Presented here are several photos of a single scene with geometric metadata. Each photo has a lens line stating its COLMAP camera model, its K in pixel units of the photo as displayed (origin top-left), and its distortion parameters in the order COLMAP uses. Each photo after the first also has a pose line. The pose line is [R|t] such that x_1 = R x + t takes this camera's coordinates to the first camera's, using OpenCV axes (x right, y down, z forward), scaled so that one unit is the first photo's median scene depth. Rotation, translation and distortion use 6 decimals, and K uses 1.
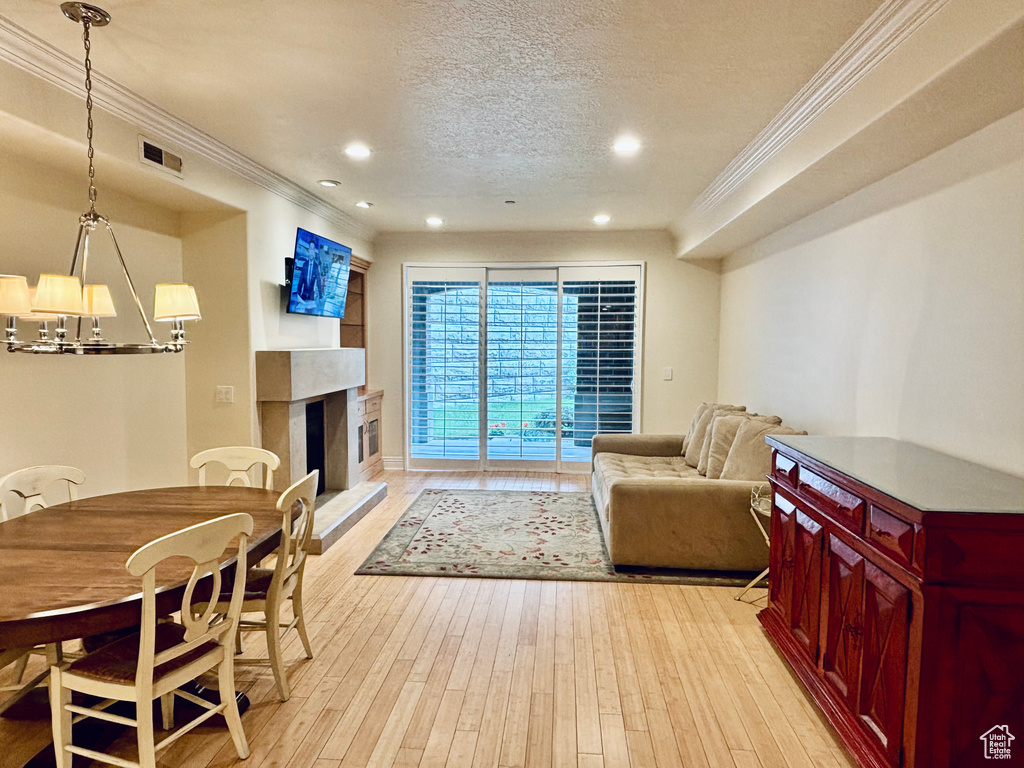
lens RADIAL K [[668.2, 0, 512.0], [0, 668.2, 384.0], [0, 0, 1]] dist [0.015832, 0.001068]
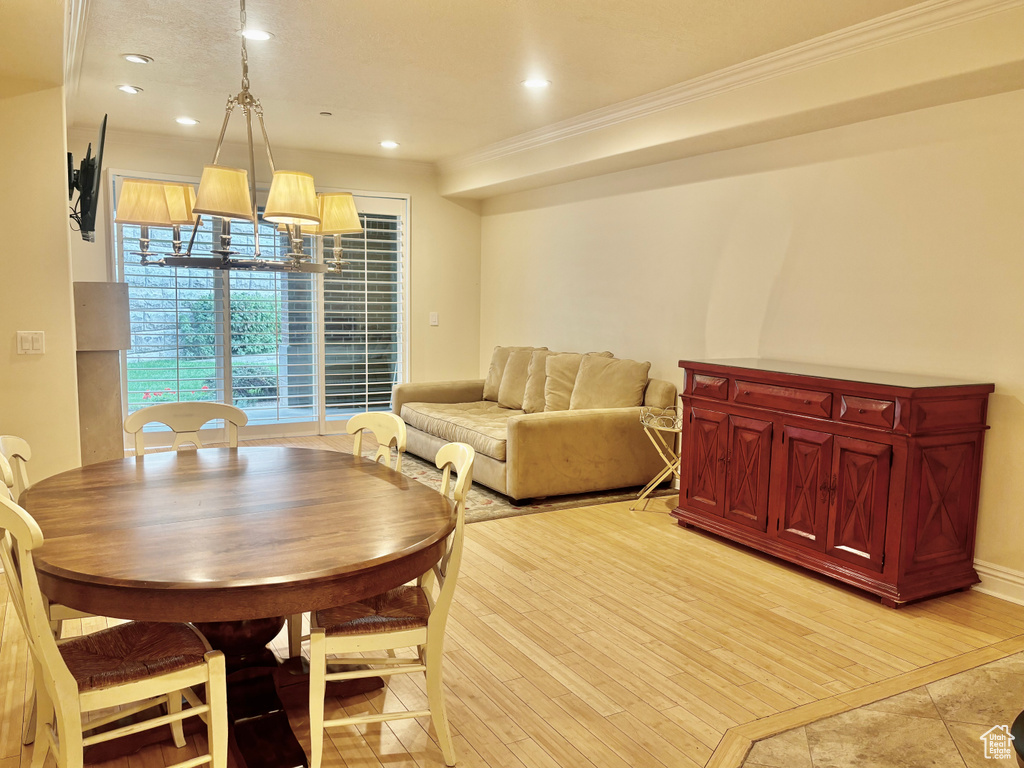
lens RADIAL K [[800.2, 0, 512.0], [0, 800.2, 384.0], [0, 0, 1]] dist [0.039764, -0.010574]
pose [[0.826153, -0.054663, 0.560788, -0.536210], [0.025337, 0.997880, 0.059943, 0.021607], [-0.562876, -0.035313, 0.825787, 0.003986]]
